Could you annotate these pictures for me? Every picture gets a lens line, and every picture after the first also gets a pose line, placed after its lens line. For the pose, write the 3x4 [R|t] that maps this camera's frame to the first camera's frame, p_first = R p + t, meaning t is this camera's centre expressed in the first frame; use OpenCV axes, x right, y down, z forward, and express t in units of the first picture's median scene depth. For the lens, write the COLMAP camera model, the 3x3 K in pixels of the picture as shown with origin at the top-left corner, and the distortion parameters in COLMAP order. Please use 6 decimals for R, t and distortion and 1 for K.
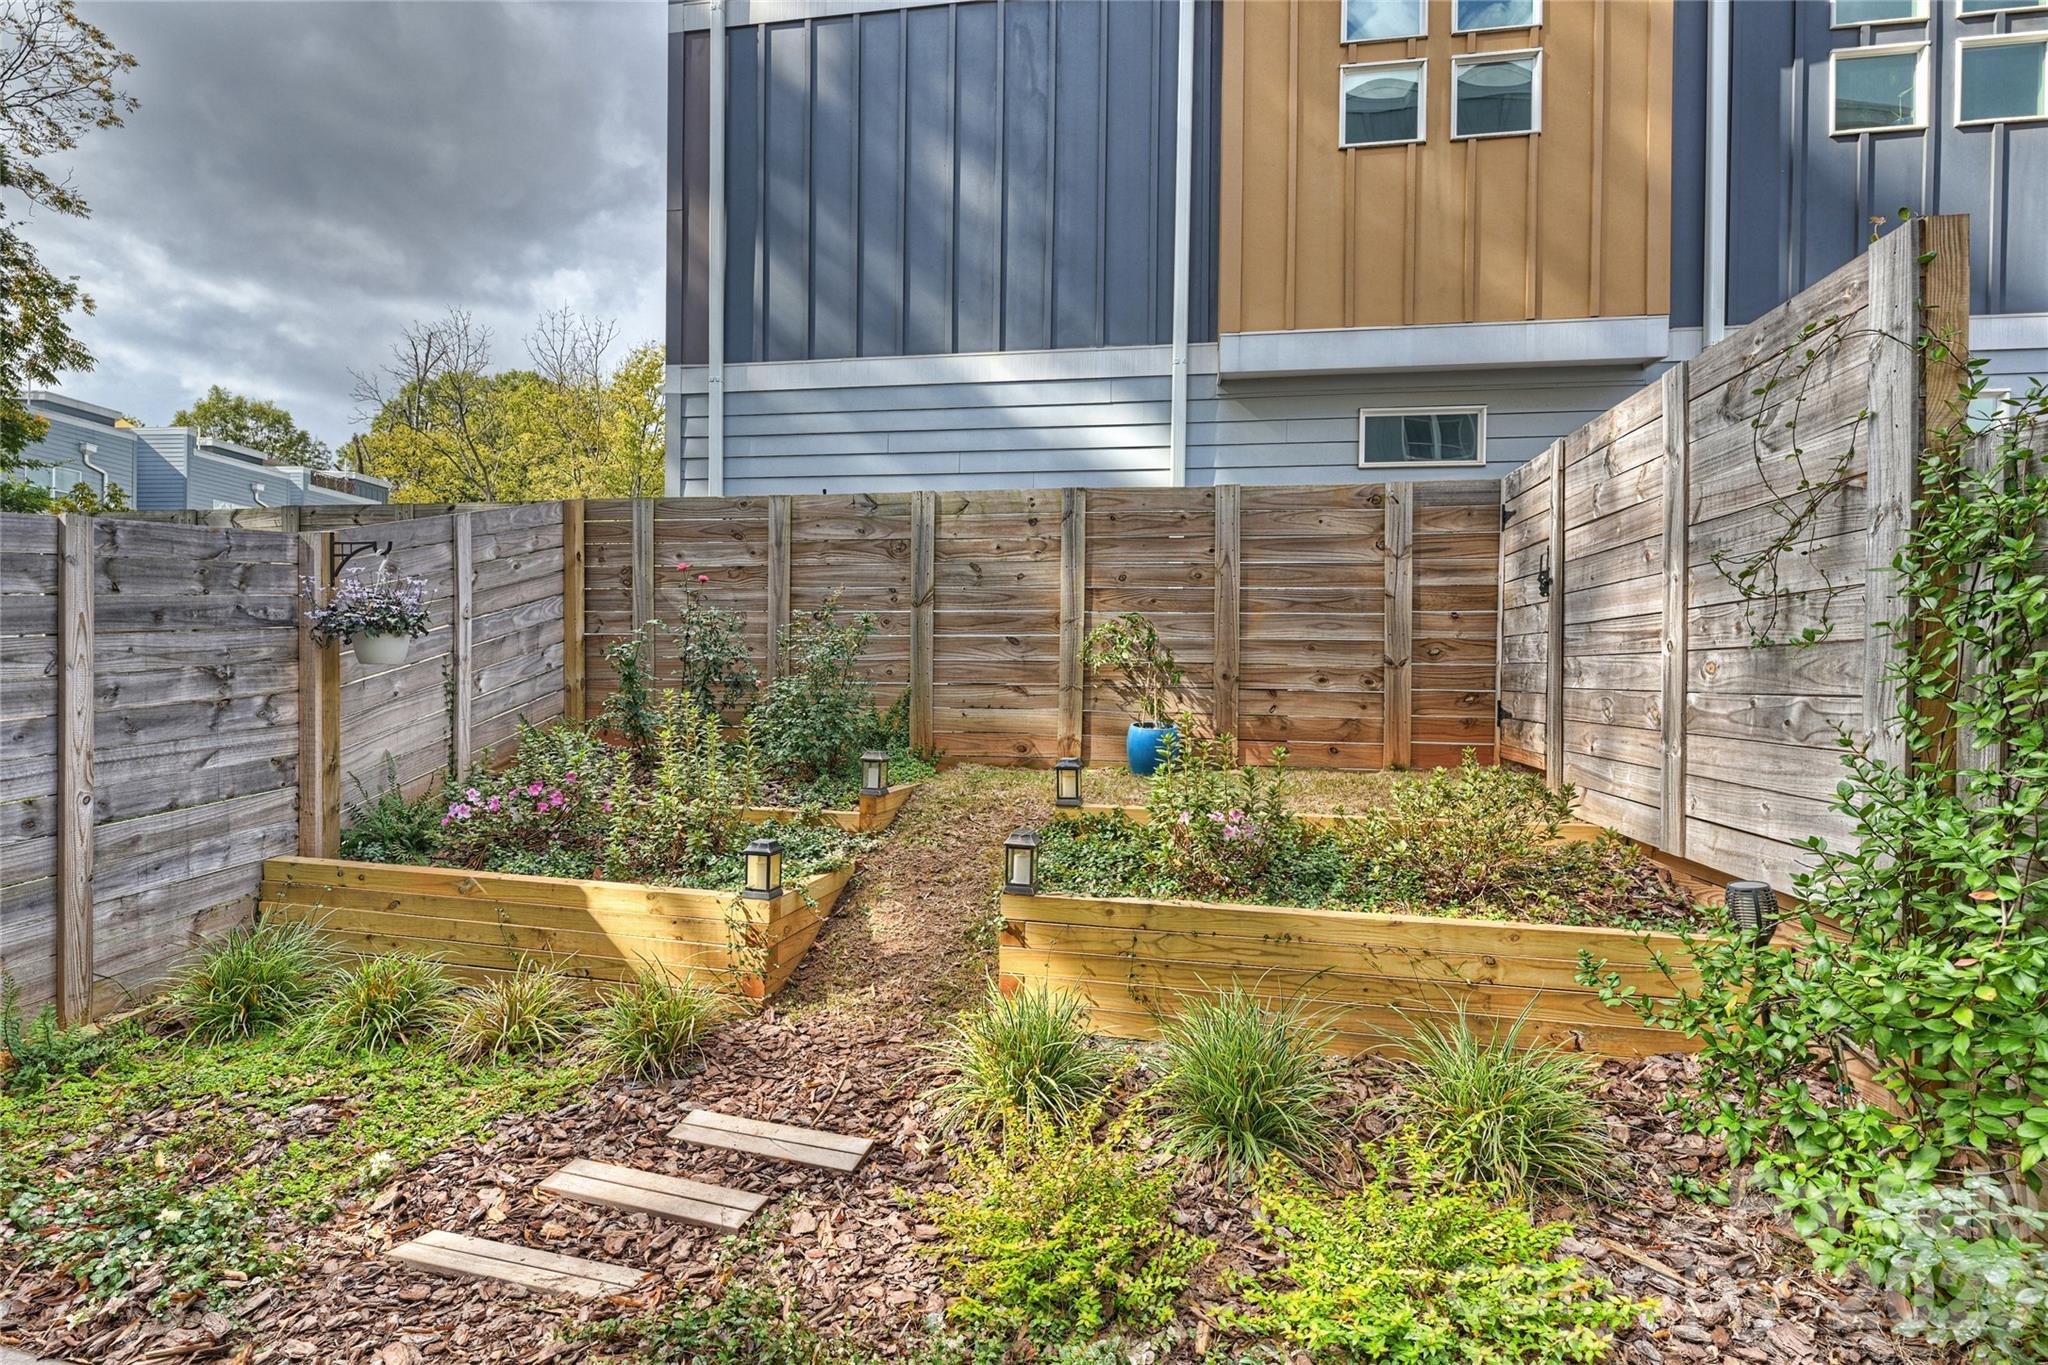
lens RADIAL K [[957.0, 0, 1011.8], [0, 957.0, 684.7], [0, 0, 1]] dist [-0.001144, 0.001042]
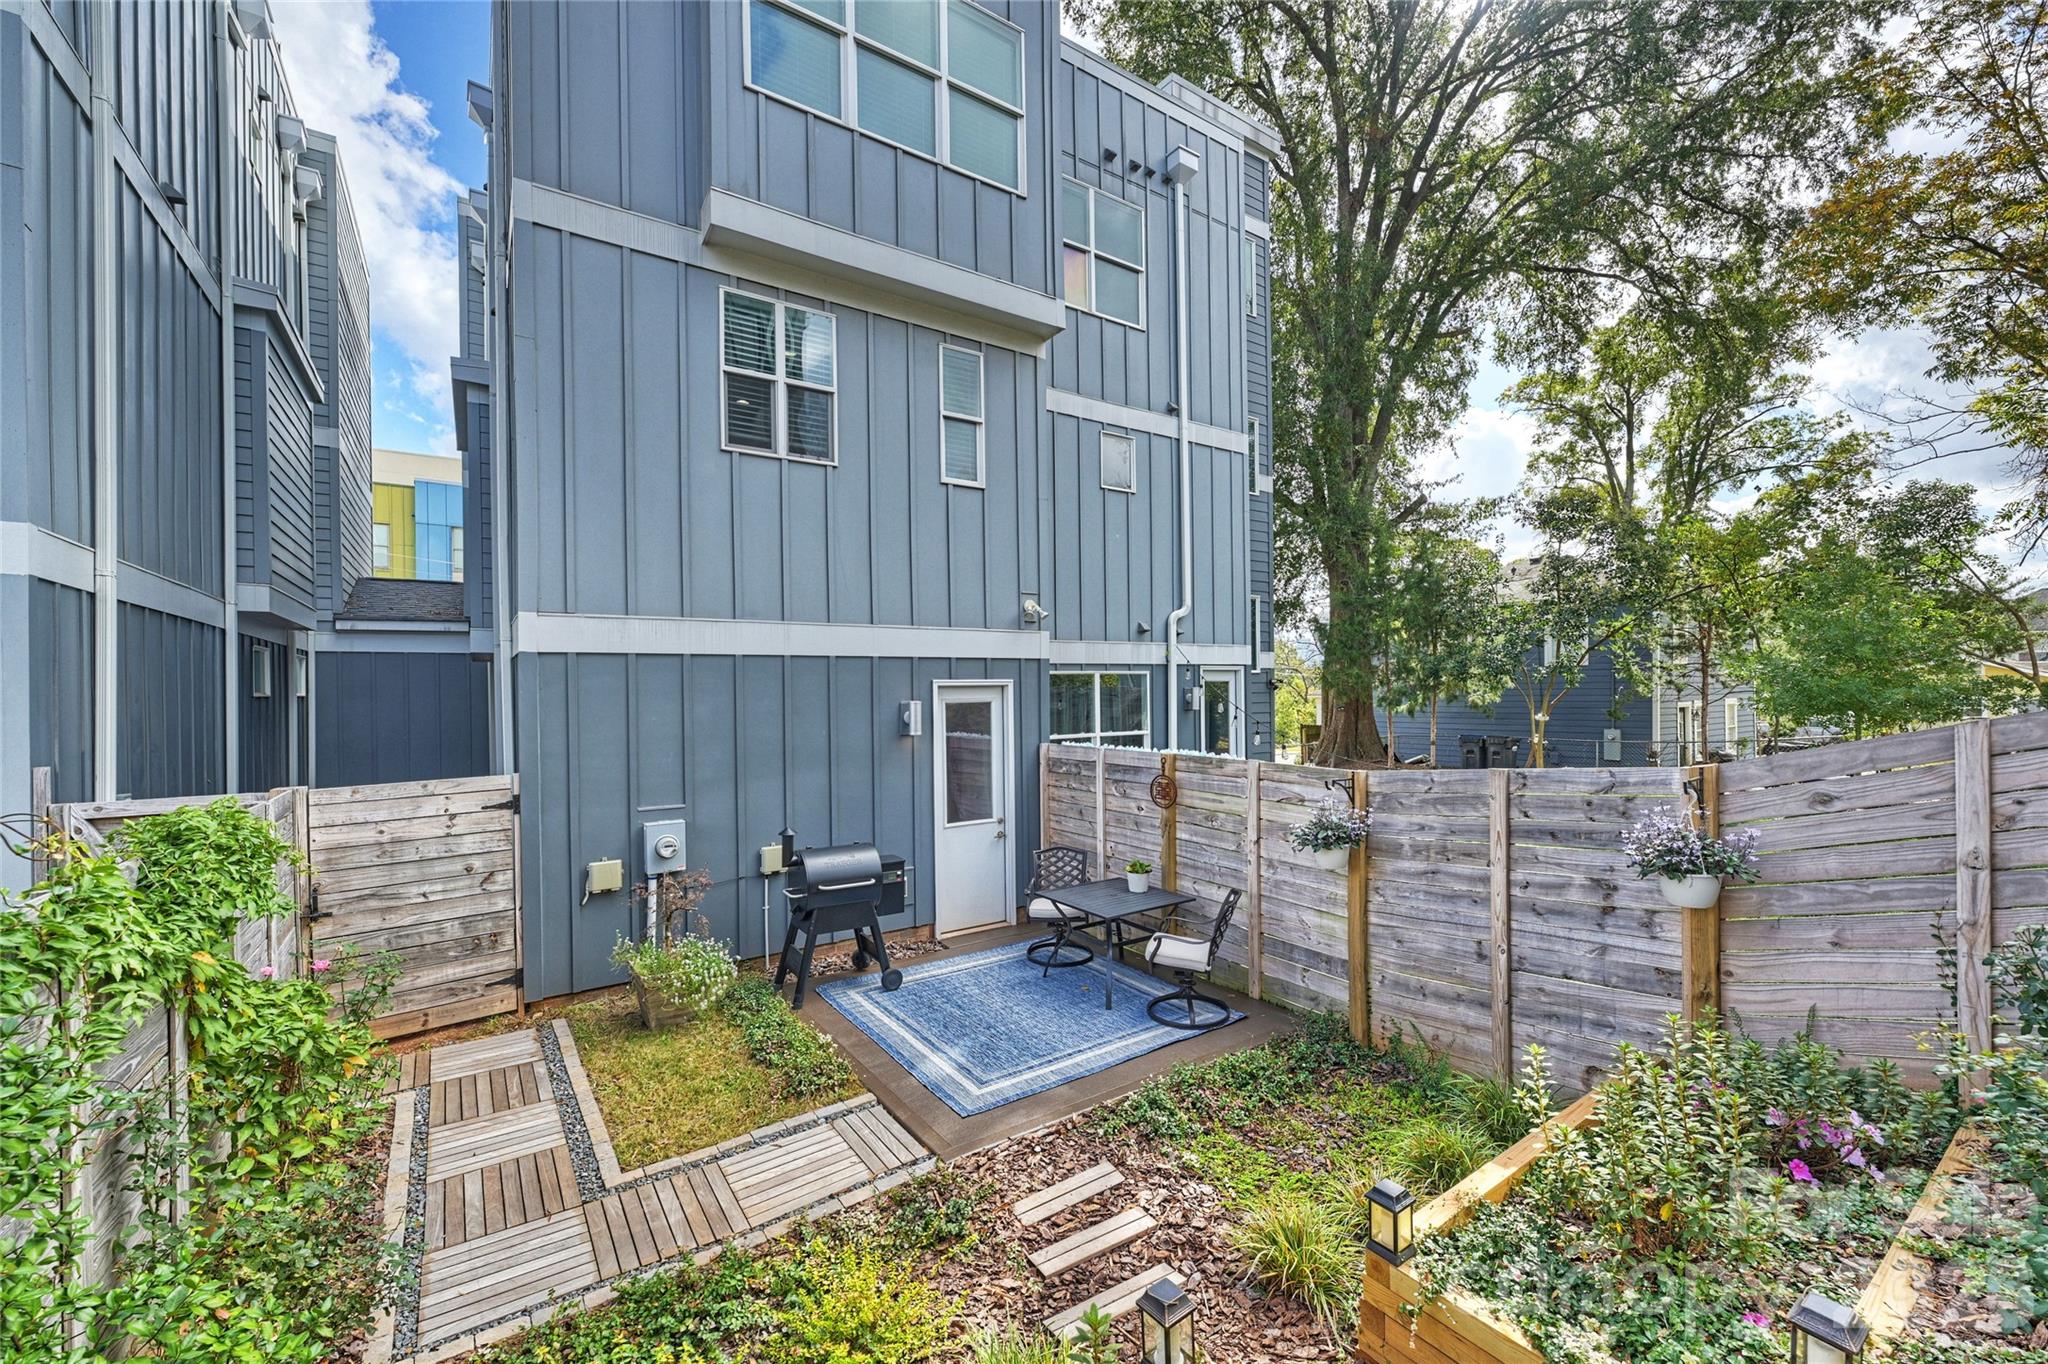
lens RADIAL K [[829.2, 0, 1035.5], [0, 829.2, 686.6], [0, 0, 1]] dist [0.000372, -0.000012]
pose [[-0.670863, -0.002127, -0.741579, 0.412528], [0.004269, 0.999968, -0.006730, -0.230255], [0.741569, -0.007681, -0.670832, 1.016385]]
